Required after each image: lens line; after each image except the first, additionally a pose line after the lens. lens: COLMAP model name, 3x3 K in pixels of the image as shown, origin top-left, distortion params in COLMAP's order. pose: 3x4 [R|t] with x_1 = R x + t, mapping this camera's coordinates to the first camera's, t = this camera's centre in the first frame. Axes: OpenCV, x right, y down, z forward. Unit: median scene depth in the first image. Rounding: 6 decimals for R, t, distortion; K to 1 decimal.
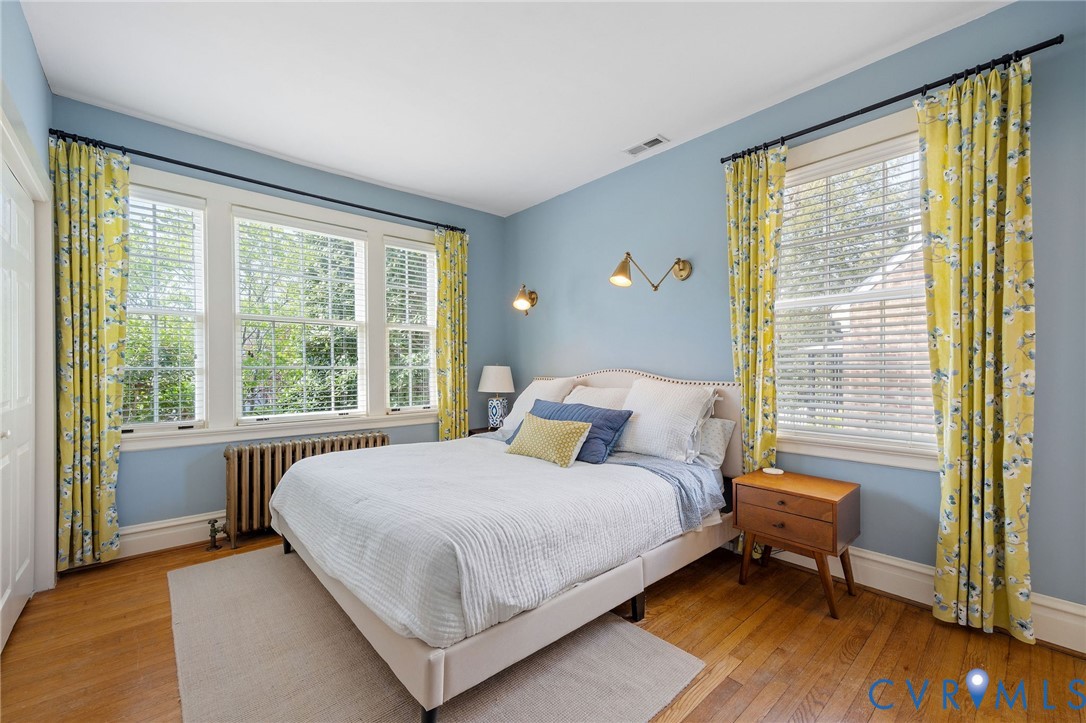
lens RADIAL K [[445.1, 0, 543.5], [0, 445.1, 368.7], [0, 0, 1]] dist [-0.001355, -0.000247]
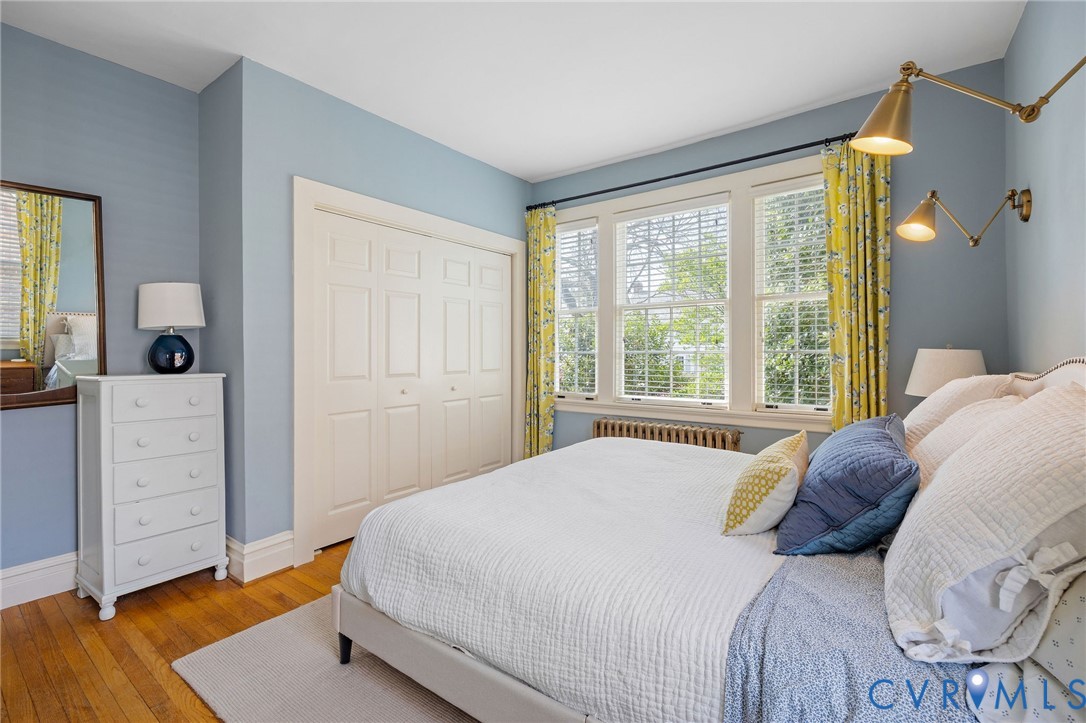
lens RADIAL K [[488.0, 0, 550.9], [0, 488.0, 345.7], [0, 0, 1]] dist [-0.014025, 0.000398]
pose [[0.192994, -0.011378, -0.981134, 0.524850], [0.000392, 0.999934, -0.011518, -0.004458], [0.981200, 0.001839, 0.192986, 0.580540]]
